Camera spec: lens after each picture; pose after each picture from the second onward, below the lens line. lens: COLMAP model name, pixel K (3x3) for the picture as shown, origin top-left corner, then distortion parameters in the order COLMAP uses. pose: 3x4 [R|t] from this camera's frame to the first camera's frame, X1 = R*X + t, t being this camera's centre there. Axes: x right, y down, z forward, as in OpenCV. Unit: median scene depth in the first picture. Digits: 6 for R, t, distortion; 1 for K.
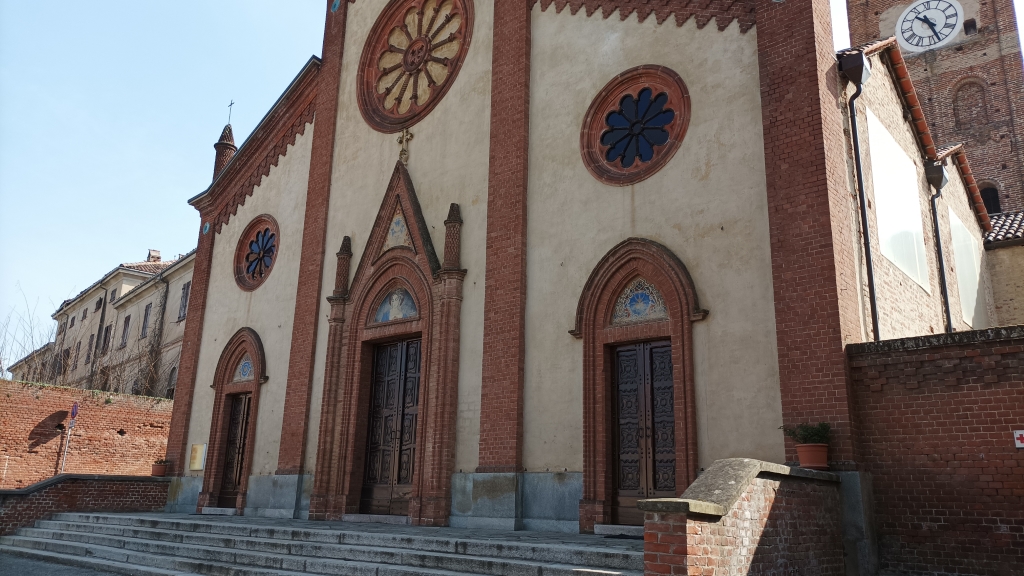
lens RADIAL K [[778.7, 0, 512.0], [0, 778.7, 288.0], [0, 0, 1]] dist [0.035103, -0.009124]
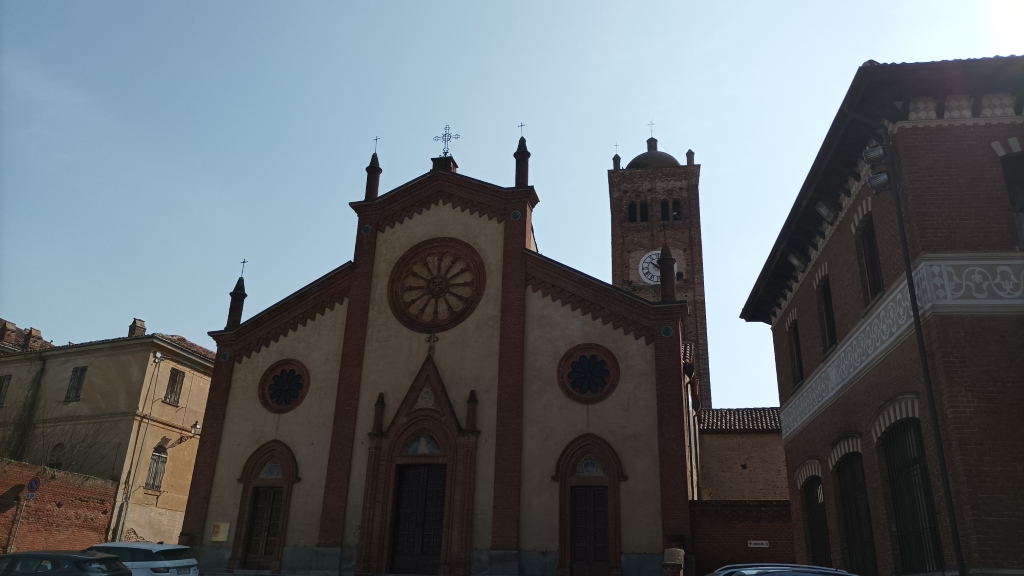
lens RADIAL K [[777.2, 0, 526.2], [0, 777.2, 274.7], [0, 0, 1]] dist [0.024661, -0.005653]
pose [[0.896933, 0.173619, 0.406655, -0.679860], [-0.126970, 0.982084, -0.139245, -0.127872], [-0.423545, 0.073261, 0.902908, -0.608907]]
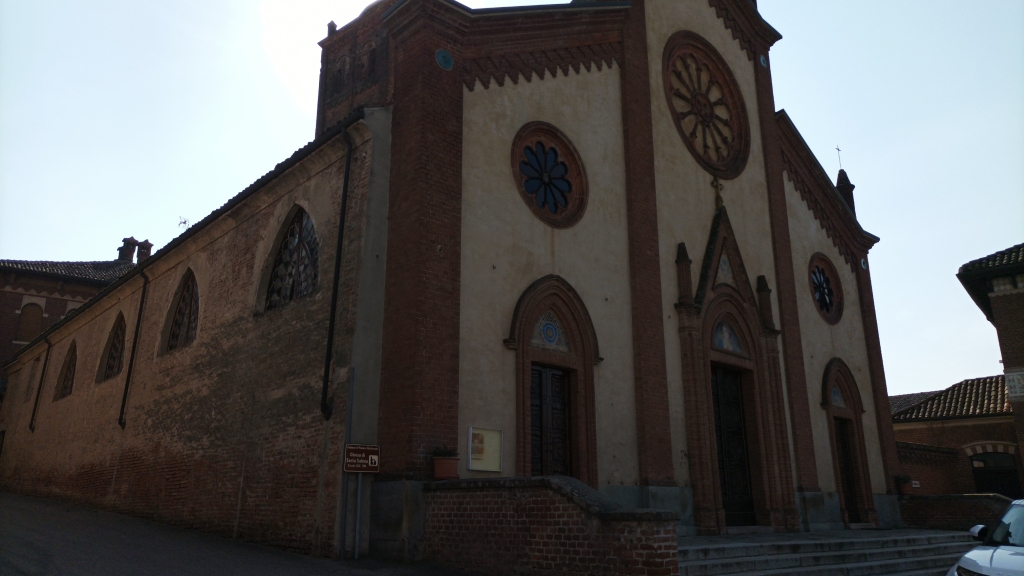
lens RADIAL K [[777.2, 0, 526.2], [0, 777.2, 274.7], [0, 0, 1]] dist [0.024661, -0.005653]
pose [[0.077847, 0.258715, 0.962812, -1.251096], [-0.265994, 0.936125, -0.230038, 0.267992], [-0.960826, -0.238194, 0.141691, 1.120829]]
